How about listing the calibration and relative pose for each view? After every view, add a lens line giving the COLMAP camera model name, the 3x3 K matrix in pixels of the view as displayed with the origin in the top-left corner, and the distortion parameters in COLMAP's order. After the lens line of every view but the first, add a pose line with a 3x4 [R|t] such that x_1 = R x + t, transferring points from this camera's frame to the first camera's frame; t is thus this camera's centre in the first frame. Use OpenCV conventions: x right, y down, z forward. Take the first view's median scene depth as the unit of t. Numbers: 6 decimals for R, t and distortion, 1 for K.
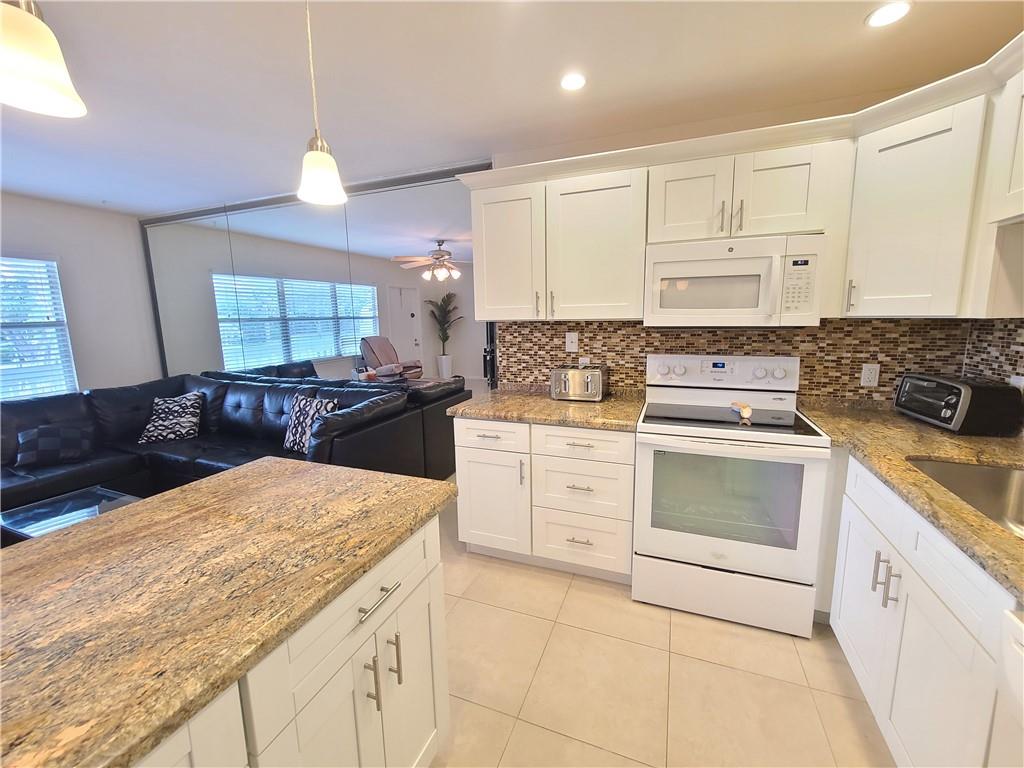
lens RADIAL K [[417.8, 0, 514.8], [0, 417.8, 379.5], [0, 0, 1]] dist [-0.001079, -0.000113]
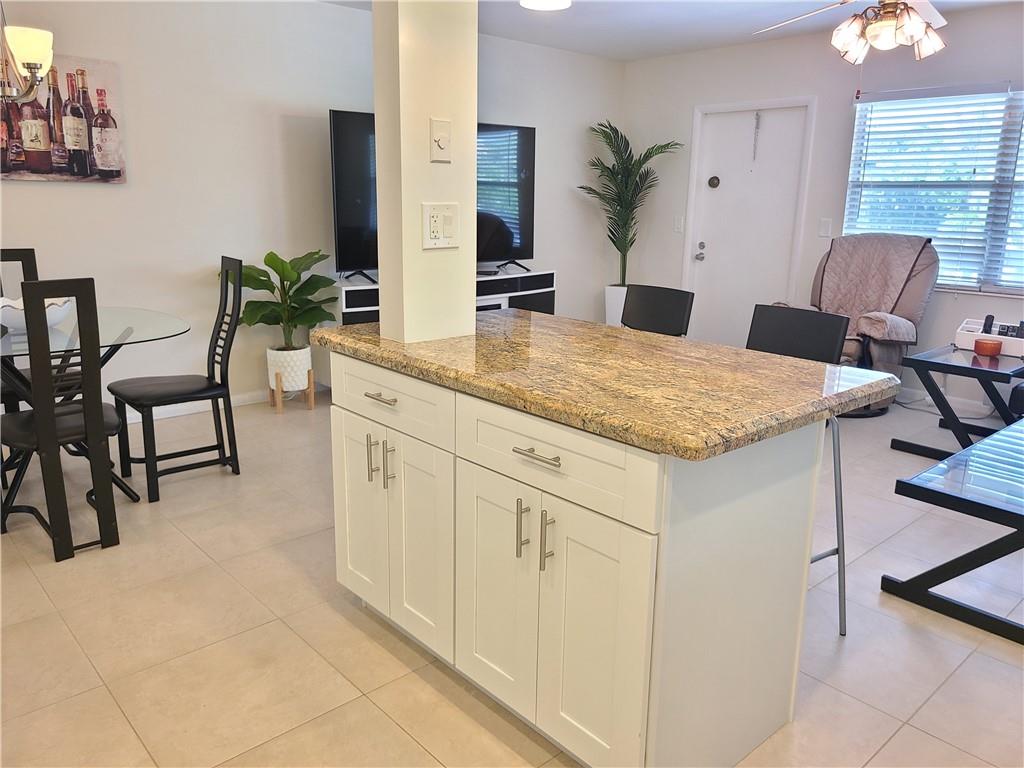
lens RADIAL K [[770.2, 0, 511.5], [0, 770.2, 374.4], [0, 0, 1]] dist [0.064557, -0.054565]
pose [[-0.447176, 0.214218, -0.868415, 0.409641], [-0.147025, 0.940086, 0.307606, -0.056656], [0.882280, 0.265232, -0.388888, 0.556822]]
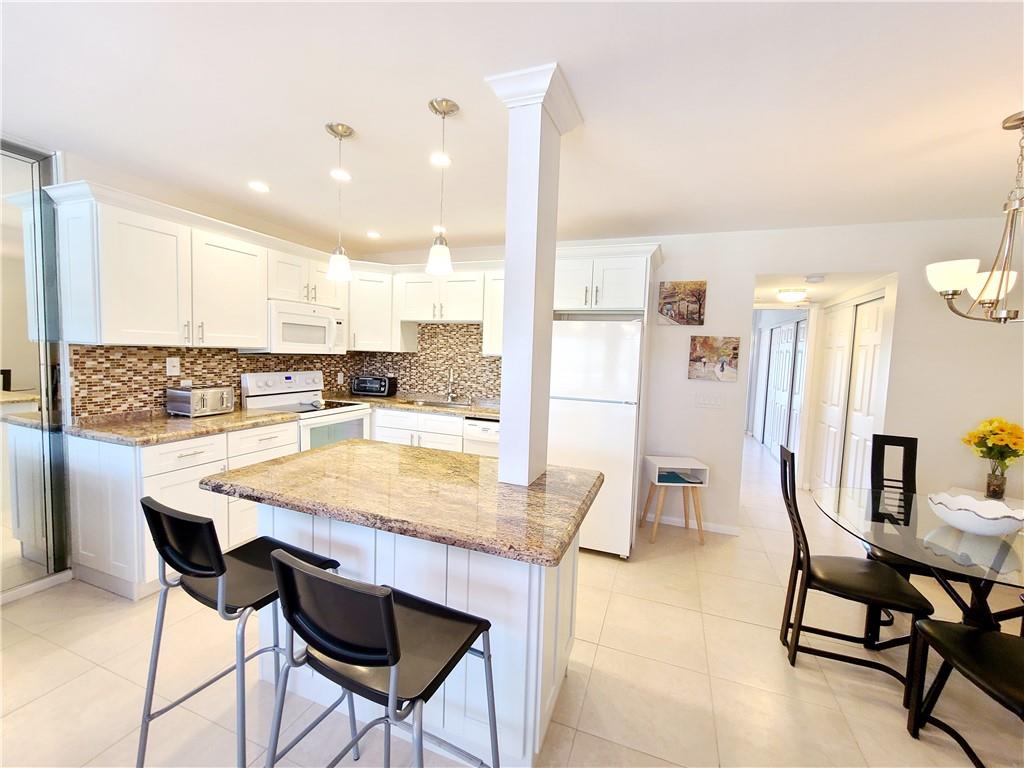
lens RADIAL K [[417.8, 0, 515.6], [0, 417.8, 379.9], [0, 0, 1]] dist [-0.001079, -0.000113]
pose [[-0.017045, -0.050559, 0.998576, -0.939273], [0.118049, 0.991634, 0.052222, -0.007280], [-0.992861, 0.118771, -0.010934, 0.139047]]
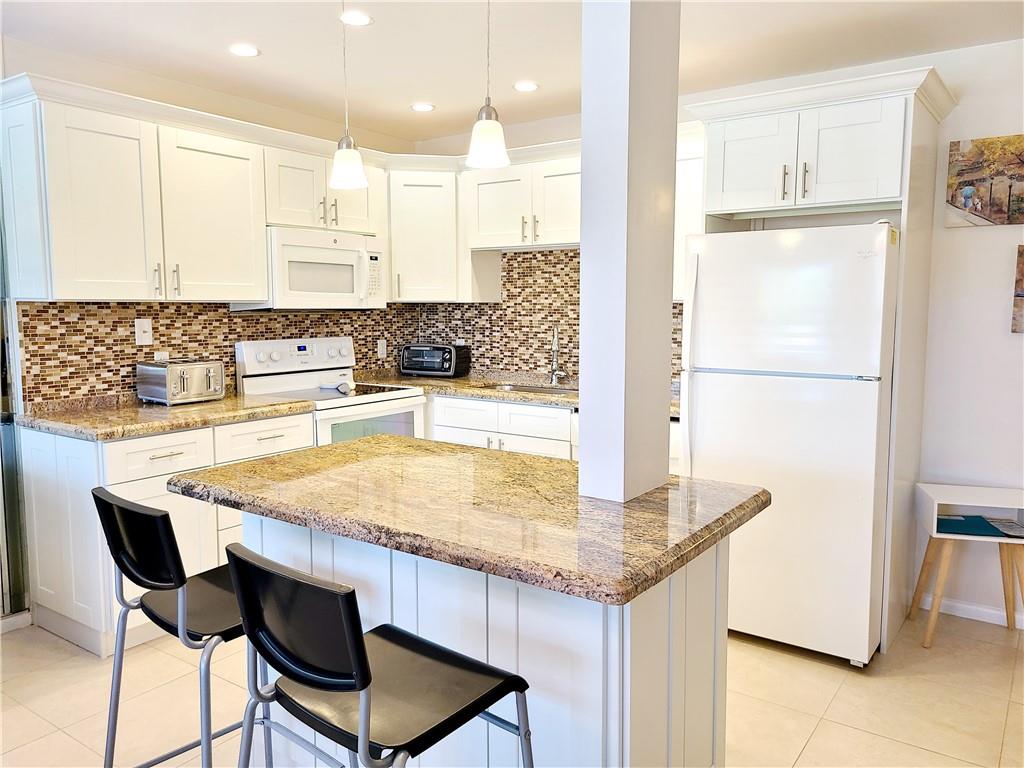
lens RADIAL K [[770.2, 0, 512.2], [0, 770.2, 381.5], [0, 0, 1]] dist [0.064557, -0.054565]
pose [[0.243585, -0.082562, 0.966359, -1.025215], [0.144526, 0.988336, 0.048010, 0.024713], [-0.959051, 0.127970, 0.252676, 0.040407]]
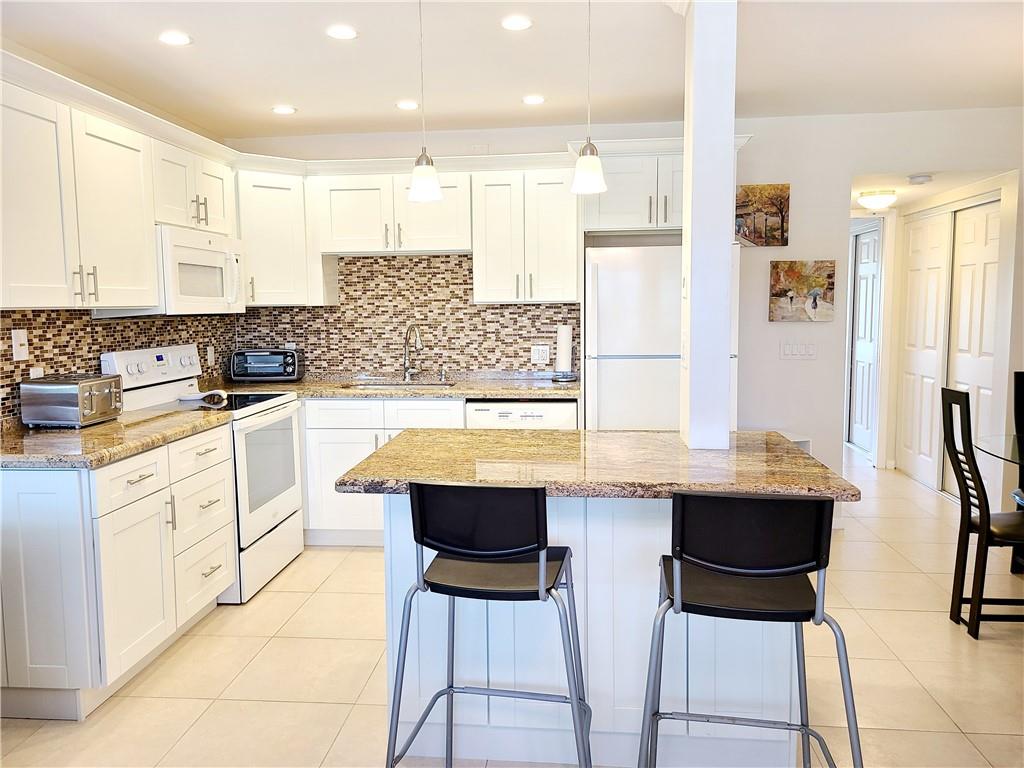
lens RADIAL K [[770.2, 0, 504.6], [0, 770.2, 374.2], [0, 0, 1]] dist [0.064557, -0.054565]
pose [[-0.269130, -0.070071, 0.960551, -1.162983], [0.164286, 0.979392, 0.117476, -0.064327], [-0.948988, 0.189422, -0.252072, 0.608993]]
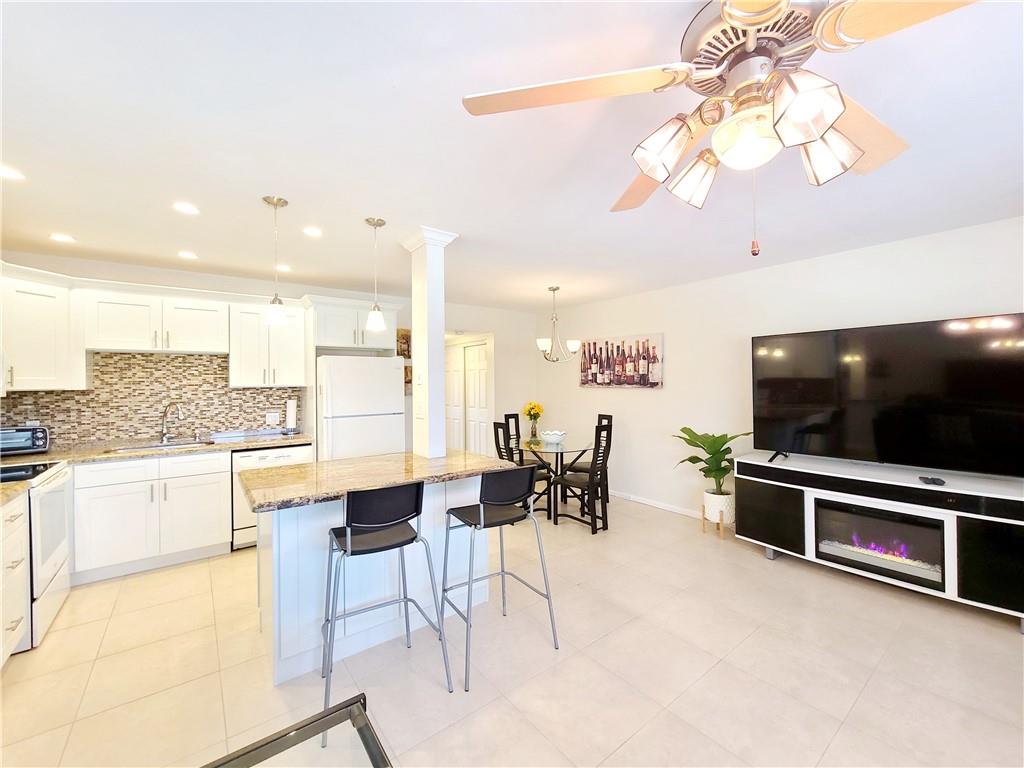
lens RADIAL K [[417.8, 0, 515.9], [0, 417.8, 379.5], [0, 0, 1]] dist [-0.001079, -0.000113]
pose [[-0.858826, 0.026515, 0.511581, -1.044825], [0.102121, 0.987476, 0.120257, -0.123255], [-0.501986, 0.155523, -0.850778, 0.916155]]
